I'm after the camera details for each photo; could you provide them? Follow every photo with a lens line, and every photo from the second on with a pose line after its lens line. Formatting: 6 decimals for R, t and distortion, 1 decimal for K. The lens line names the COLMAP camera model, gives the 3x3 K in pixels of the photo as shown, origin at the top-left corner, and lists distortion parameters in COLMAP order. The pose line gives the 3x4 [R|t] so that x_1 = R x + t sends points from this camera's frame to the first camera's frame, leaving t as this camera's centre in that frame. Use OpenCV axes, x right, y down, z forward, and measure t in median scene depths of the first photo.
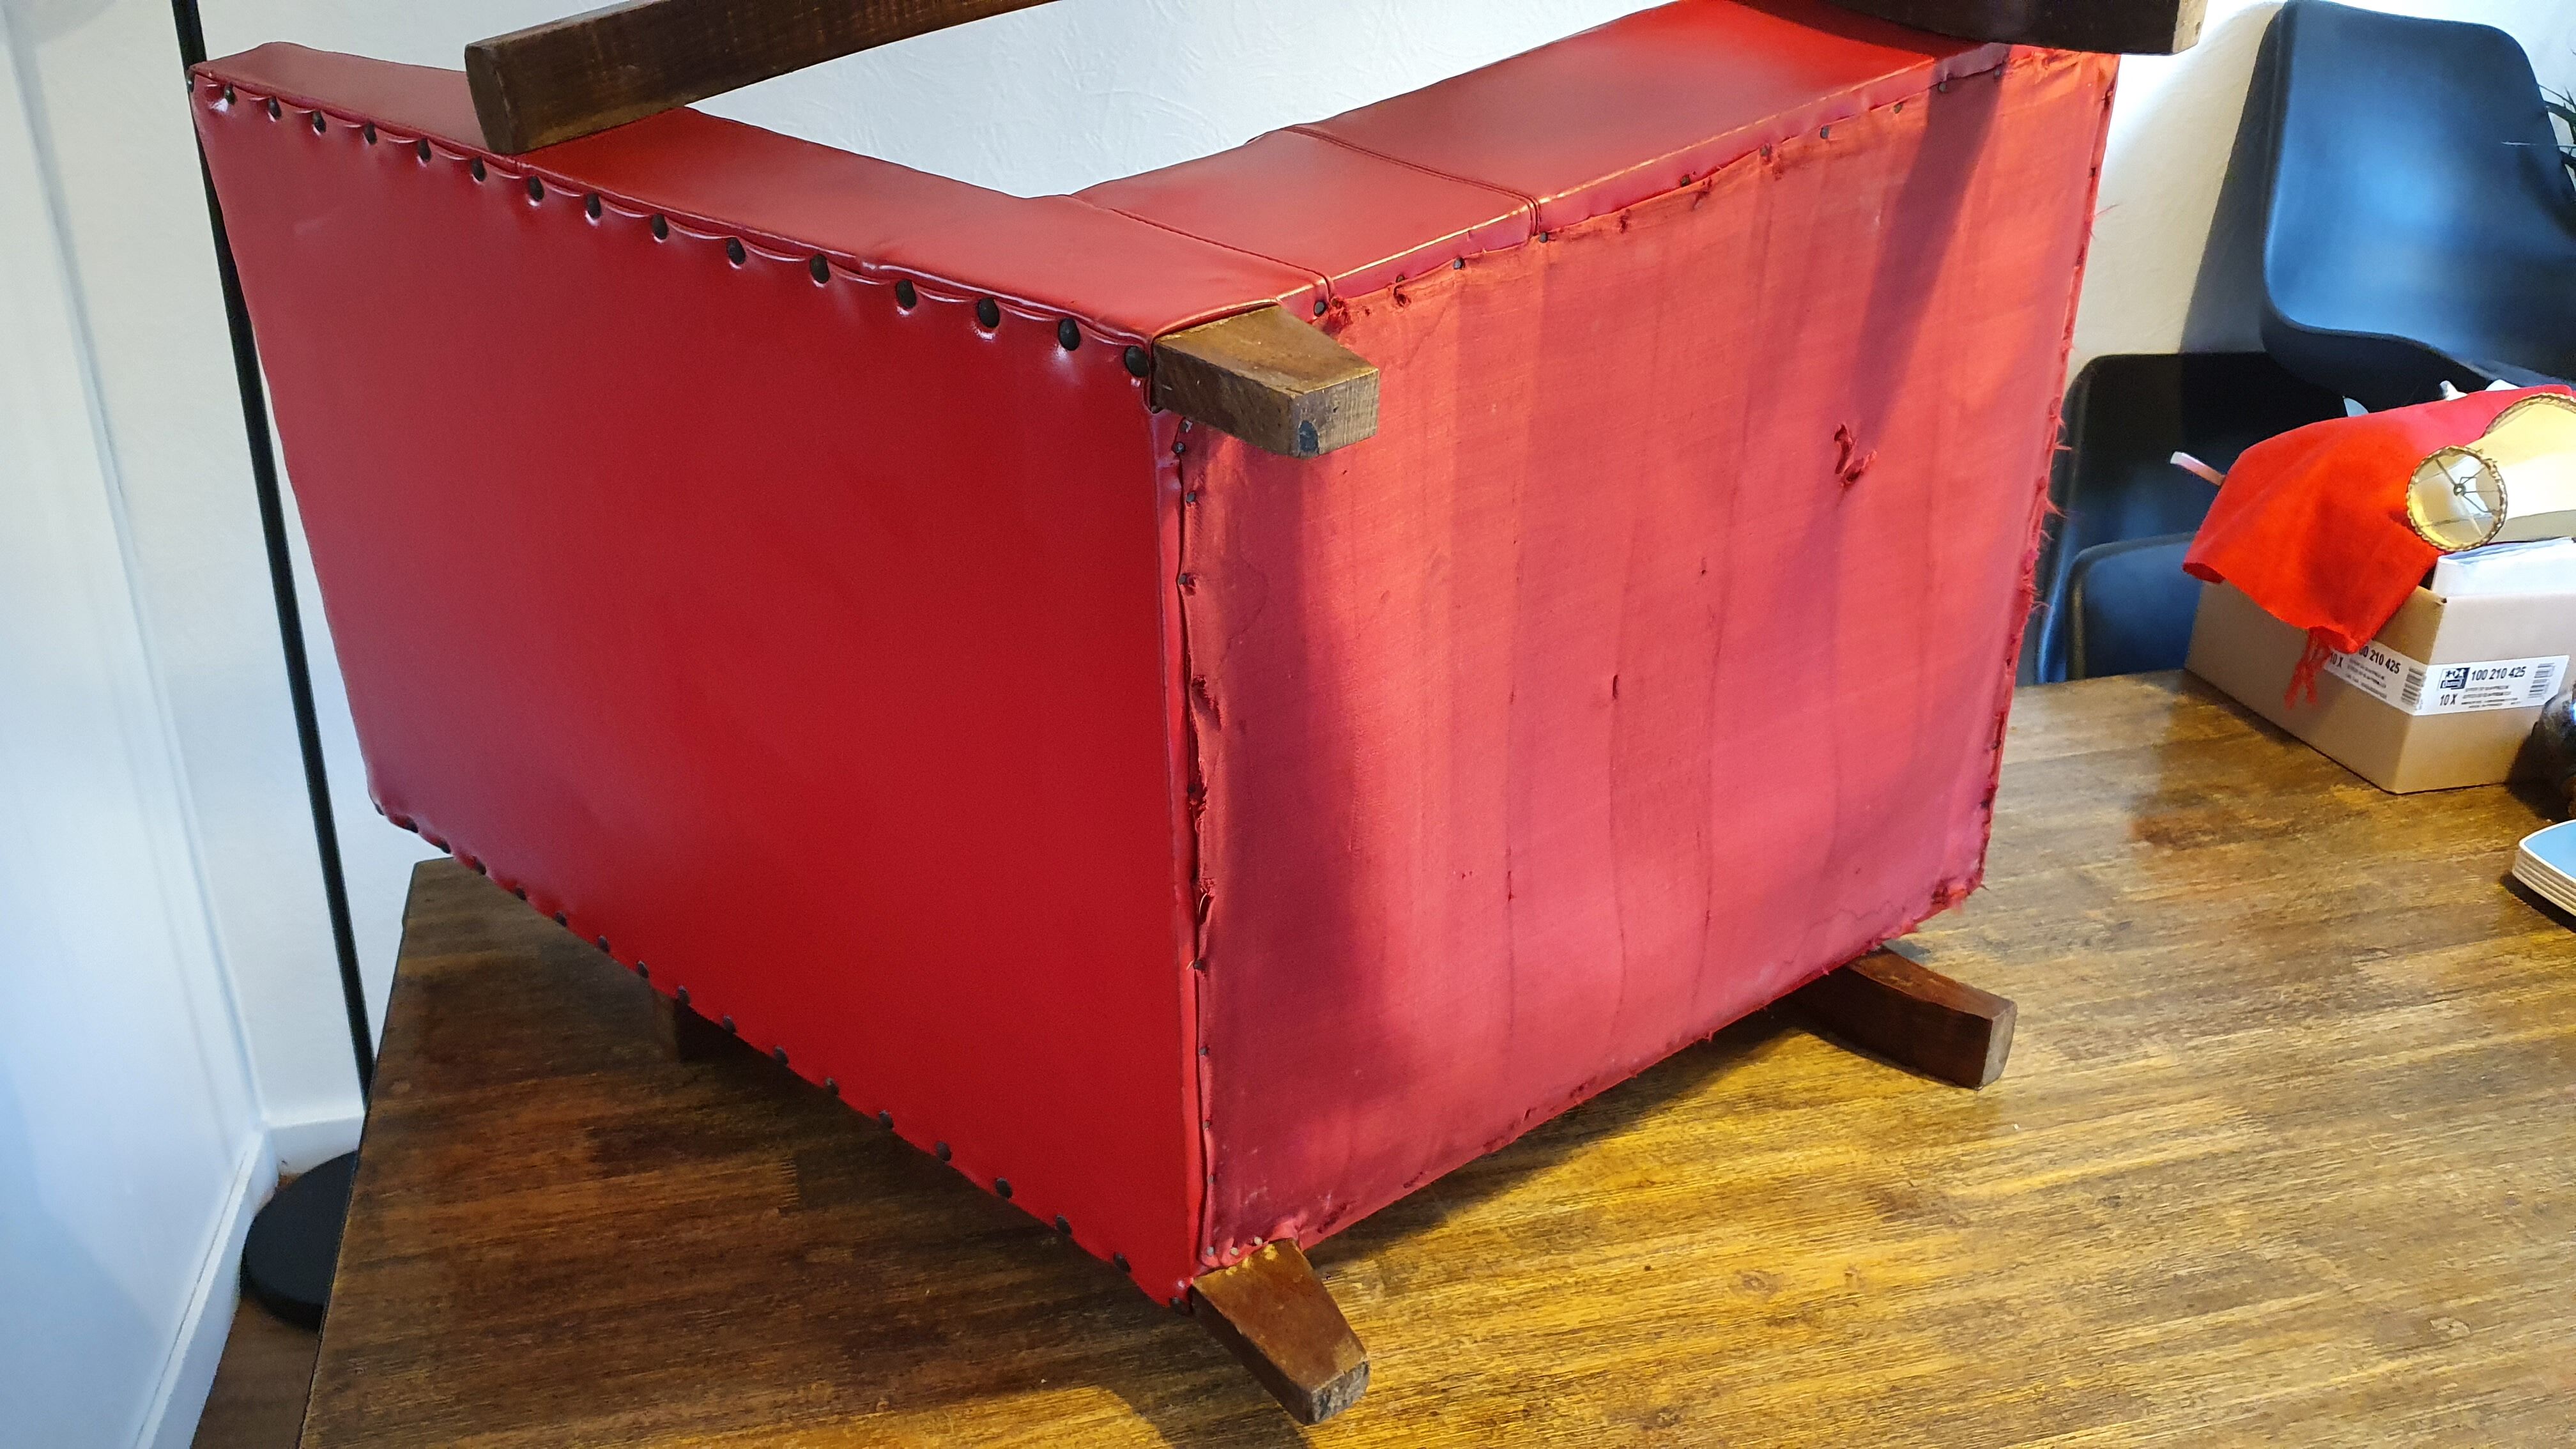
lens RADIAL K [[1947.6, 0, 1268.4], [0, 1947.6, 708.9], [0, 0, 1]] dist [-0.031026, 0.064191]
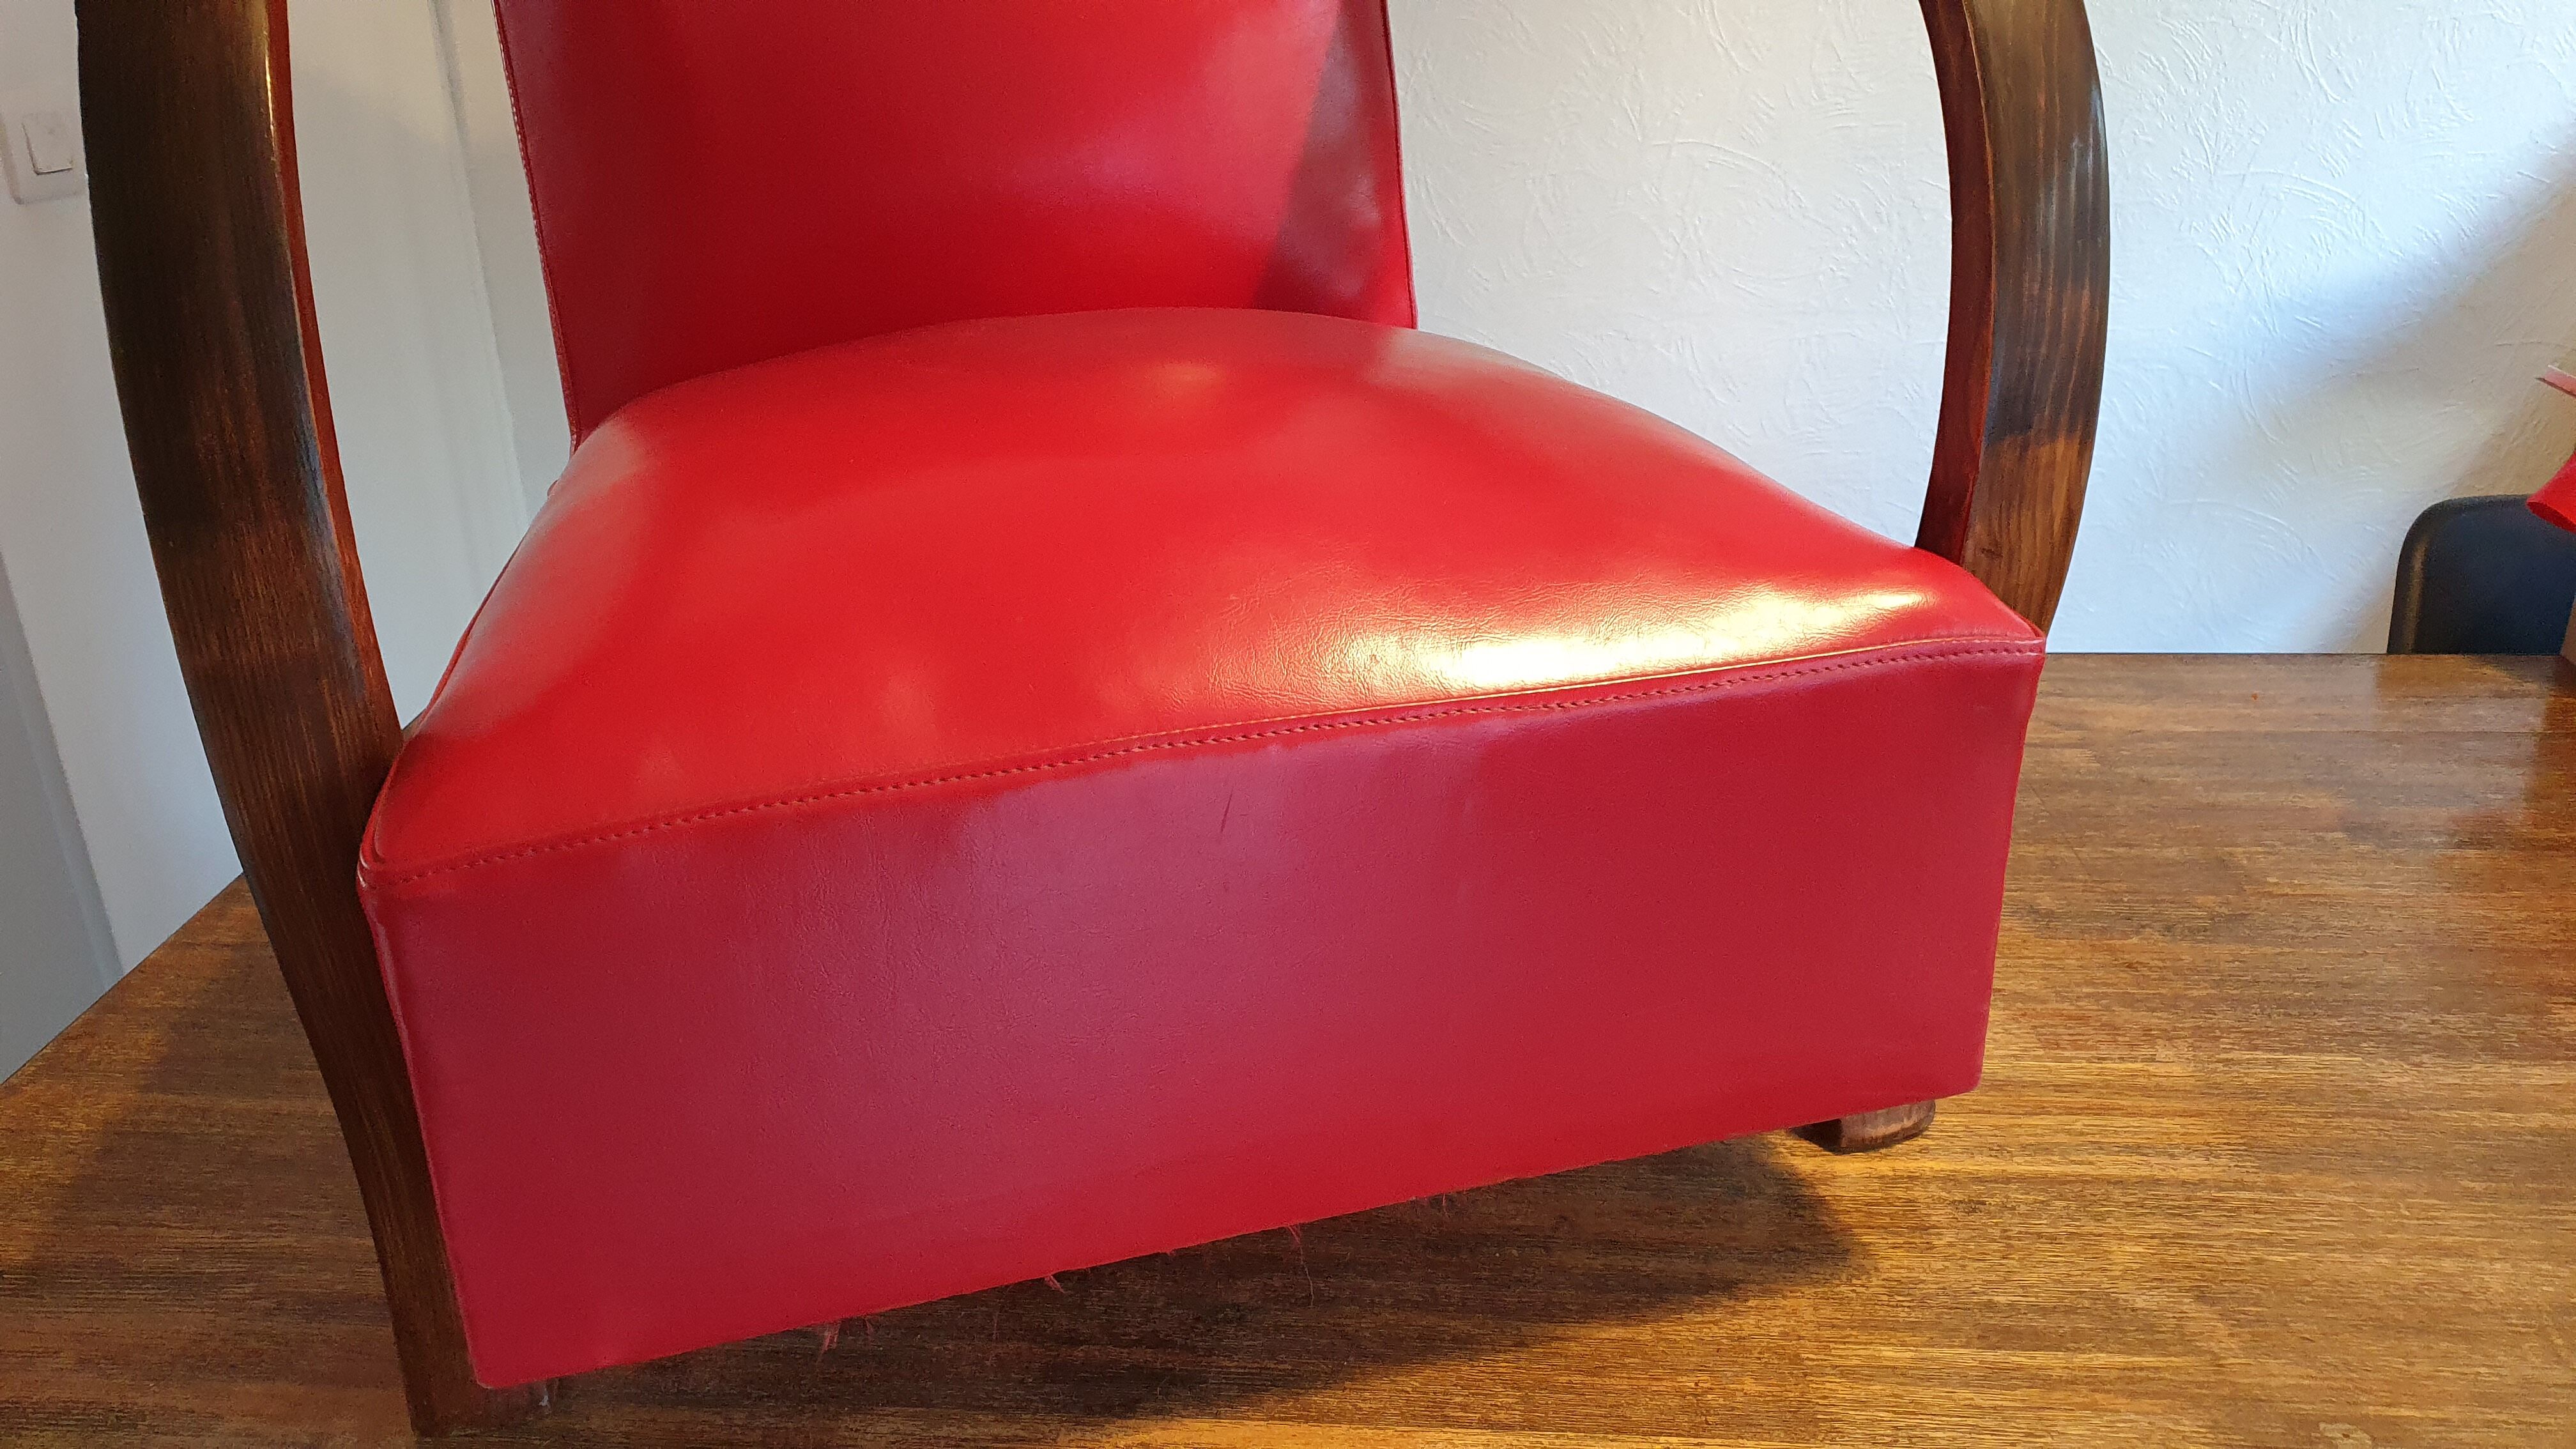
lens RADIAL K [[1947.6, 0, 1268.4], [0, 1947.6, 708.9], [0, 0, 1]] dist [-0.031026, 0.064191]
pose [[0.938761, 0.103280, -0.328726, 0.412981], [-0.106467, 0.994281, 0.008343, 0.080602], [0.327707, 0.027167, 0.944389, 0.170212]]
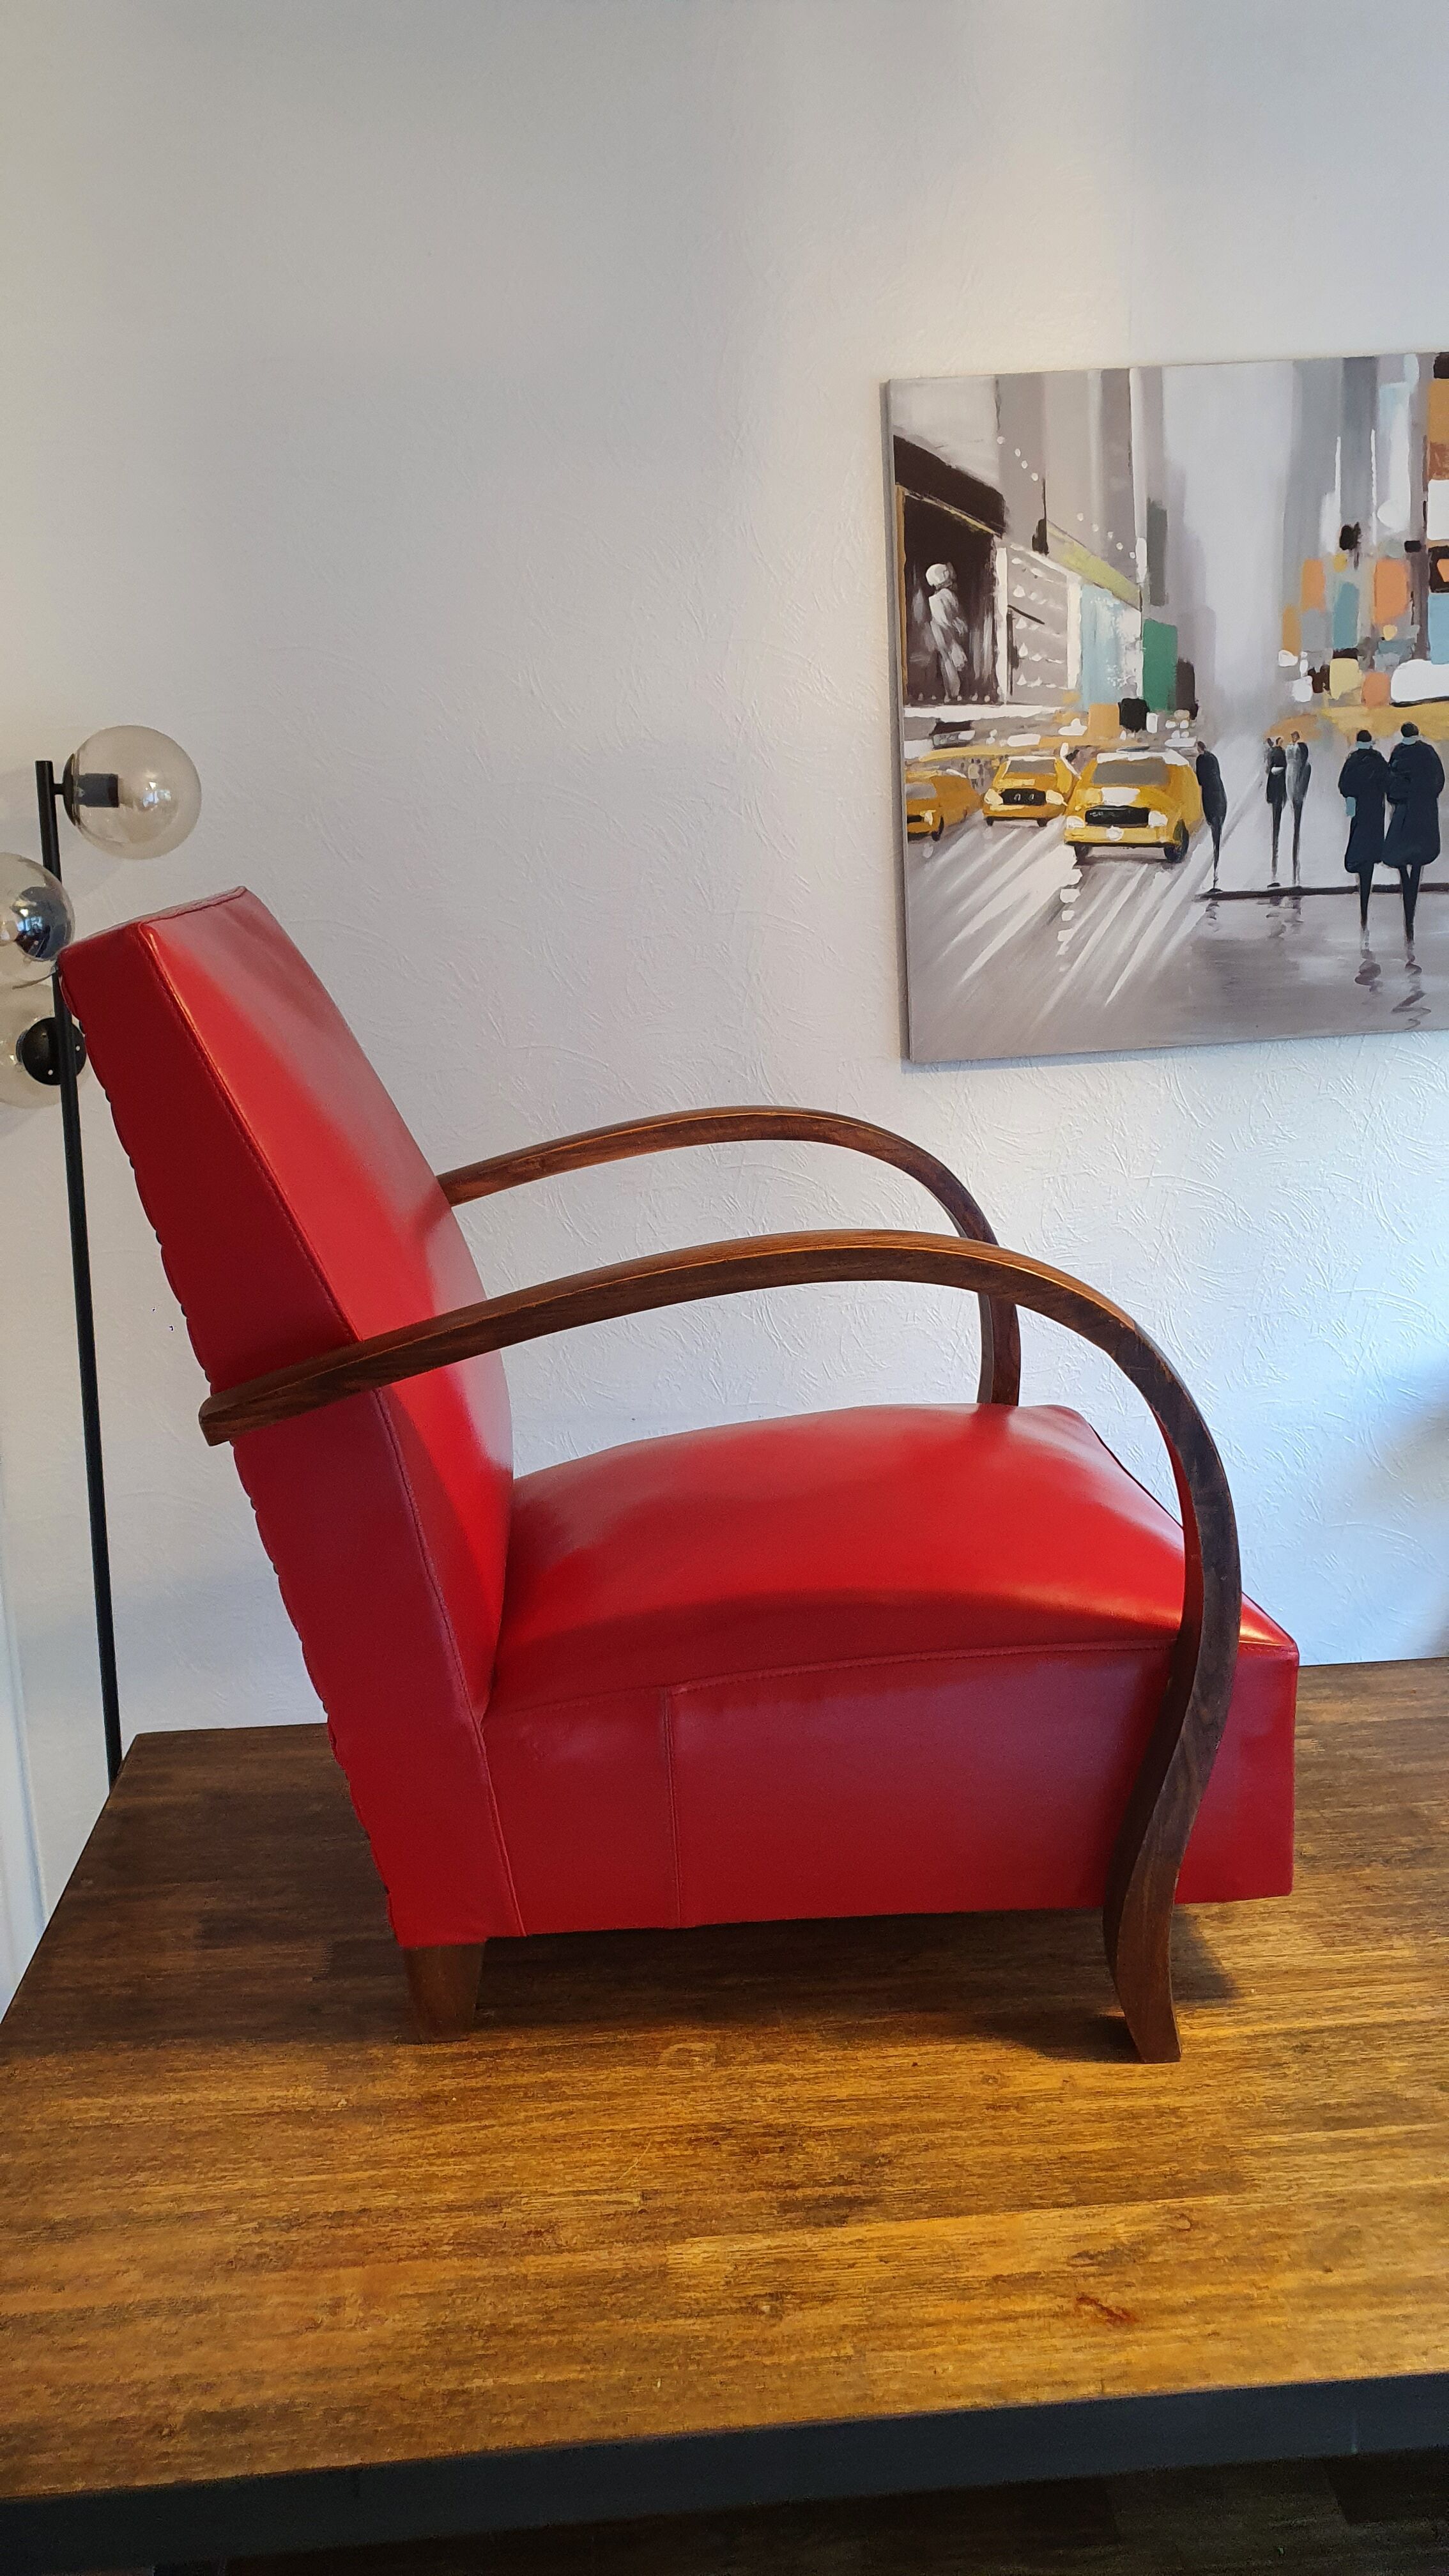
lens RADIAL K [[1908.6, 0, 764.1], [0, 1908.6, 1277.8], [0, 0, 1]] dist [0.005859, 0.000909]
pose [[0.983131, 0.002192, -0.182888, 0.321025], [-0.041433, 0.976603, -0.211019, 0.039949], [0.178146, 0.215037, 0.960220, -0.382706]]
